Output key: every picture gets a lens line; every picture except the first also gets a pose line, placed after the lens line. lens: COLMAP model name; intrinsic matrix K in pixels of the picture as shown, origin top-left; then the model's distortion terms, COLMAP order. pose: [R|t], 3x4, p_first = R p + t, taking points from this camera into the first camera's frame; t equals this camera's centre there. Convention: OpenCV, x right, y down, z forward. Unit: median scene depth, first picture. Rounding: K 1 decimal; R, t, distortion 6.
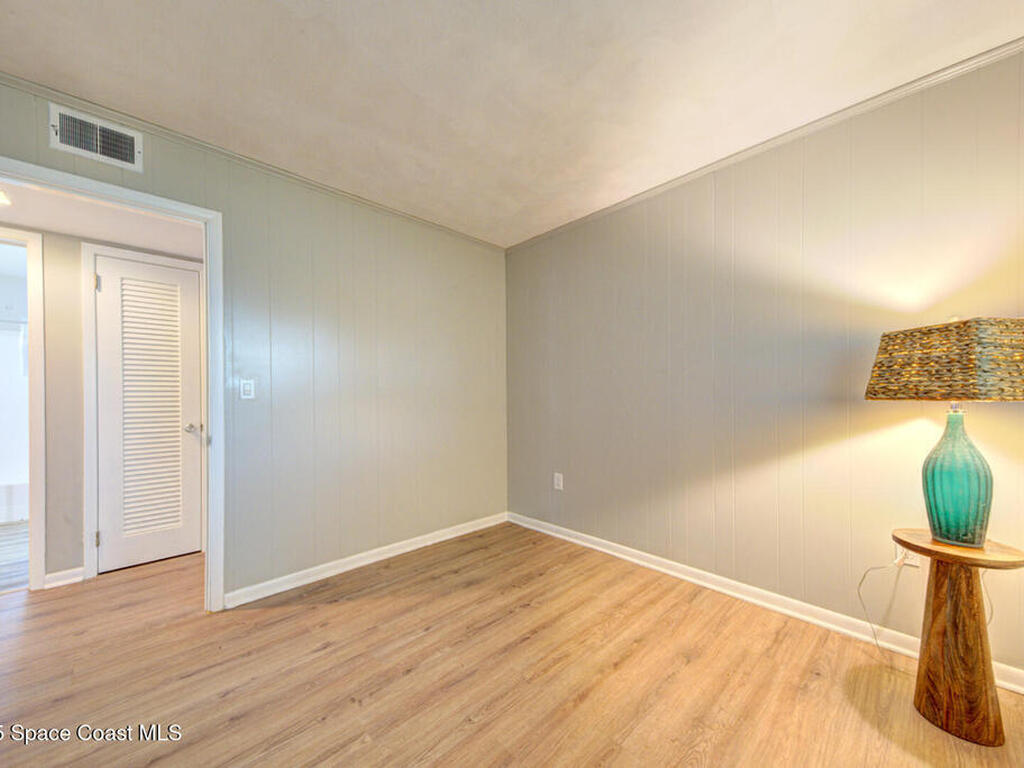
lens RADIAL K [[395.7, 0, 510.0], [0, 395.7, 395.6], [0, 0, 1]] dist [0.031068, -0.007920]
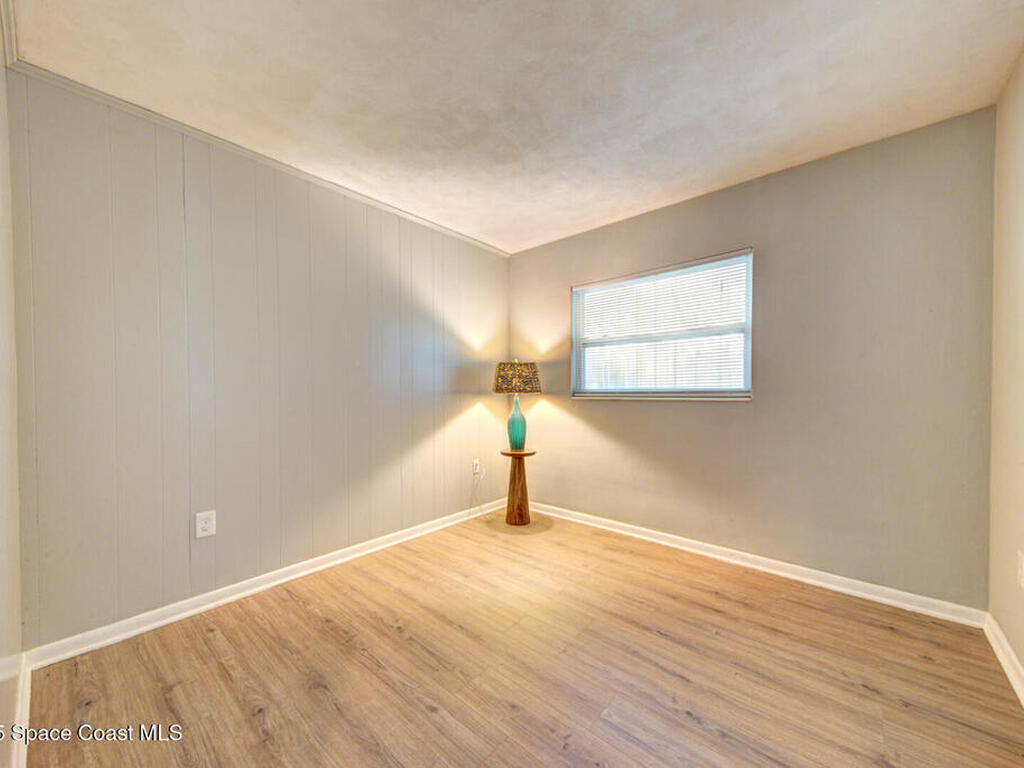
lens RADIAL K [[395.7, 0, 510.0], [0, 395.7, 395.6], [0, 0, 1]] dist [0.031068, -0.007920]
pose [[-0.089447, -0.010008, 0.995941, -0.850950], [0.004738, 0.999934, 0.010474, 0.001682], [-0.995980, 0.005656, -0.089394, 0.826827]]
